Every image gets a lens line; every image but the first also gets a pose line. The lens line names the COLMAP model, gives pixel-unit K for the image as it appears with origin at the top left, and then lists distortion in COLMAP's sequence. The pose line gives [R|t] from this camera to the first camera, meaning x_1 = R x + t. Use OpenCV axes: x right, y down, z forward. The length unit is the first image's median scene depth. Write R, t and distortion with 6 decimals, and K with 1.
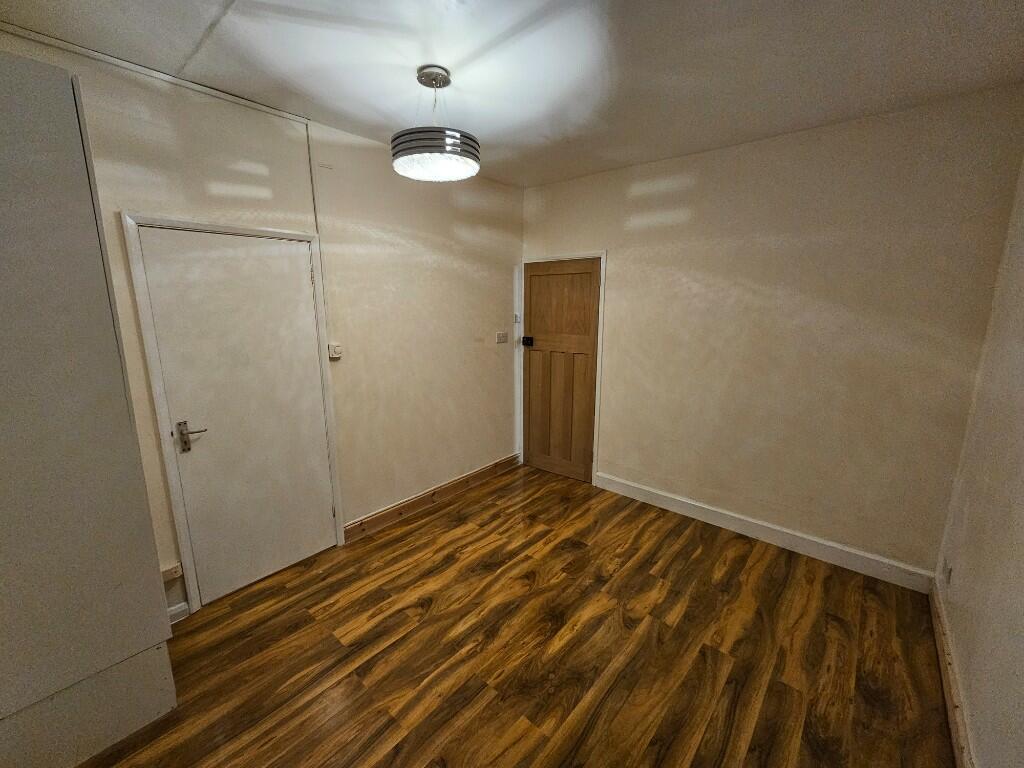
lens RADIAL K [[415.1, 0, 510.6], [0, 415.1, 385.1], [0, 0, 1]] dist [0.001248, 0.000866]
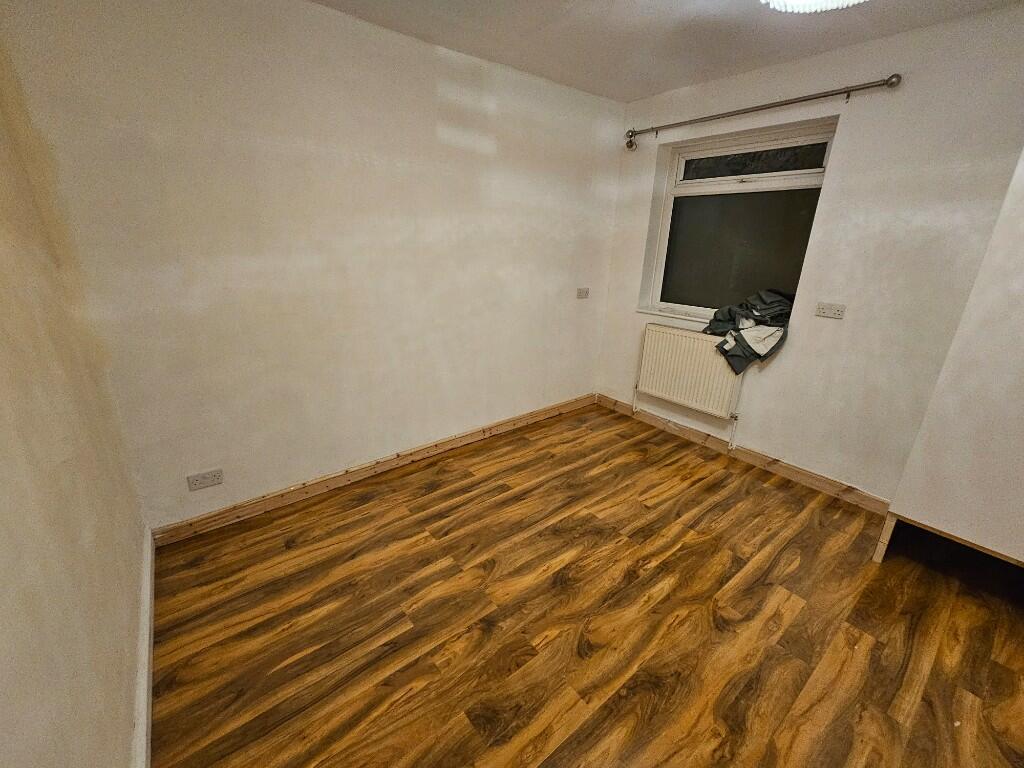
lens RADIAL K [[415.1, 0, 511.1], [0, 415.1, 384.6], [0, 0, 1]] dist [0.001248, 0.000866]
pose [[-0.982041, -0.079155, 0.171257, 0.099073], [0.018467, 0.863042, 0.504795, -0.298798], [-0.187759, 0.498892, -0.846081, 1.618755]]
